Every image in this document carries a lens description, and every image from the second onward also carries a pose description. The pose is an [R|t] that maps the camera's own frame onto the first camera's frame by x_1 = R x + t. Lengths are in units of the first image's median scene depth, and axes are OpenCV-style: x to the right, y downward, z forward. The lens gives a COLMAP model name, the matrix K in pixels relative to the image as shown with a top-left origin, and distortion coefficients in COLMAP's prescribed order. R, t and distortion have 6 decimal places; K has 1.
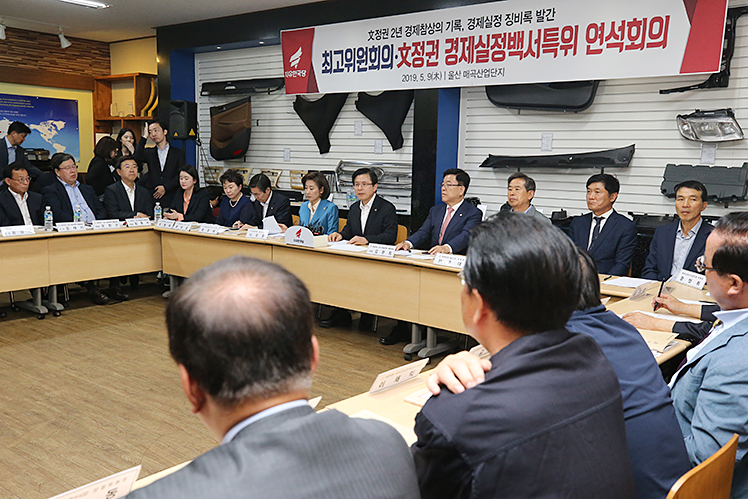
lens RADIAL K [[722.2, 0, 355.3], [0, 722.2, 237.9], [0, 0, 1]] dist [0.059192, 0.000000]
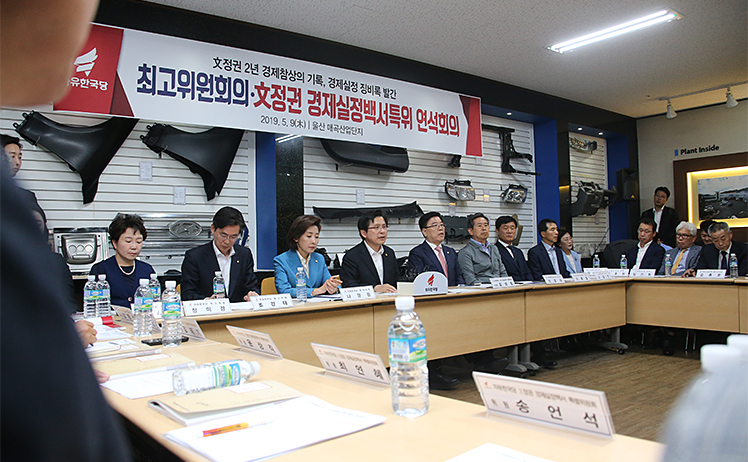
lens RADIAL K [[597.9, 0, 367.2], [0, 597.9, 236.3], [0, 0, 1]] dist [-0.137500, 0.044816]
pose [[0.212591, -0.004144, 0.977132, -0.681889], [0.137058, 0.990232, -0.025620, -0.043705], [-0.967481, 0.139370, 0.211083, 0.806983]]
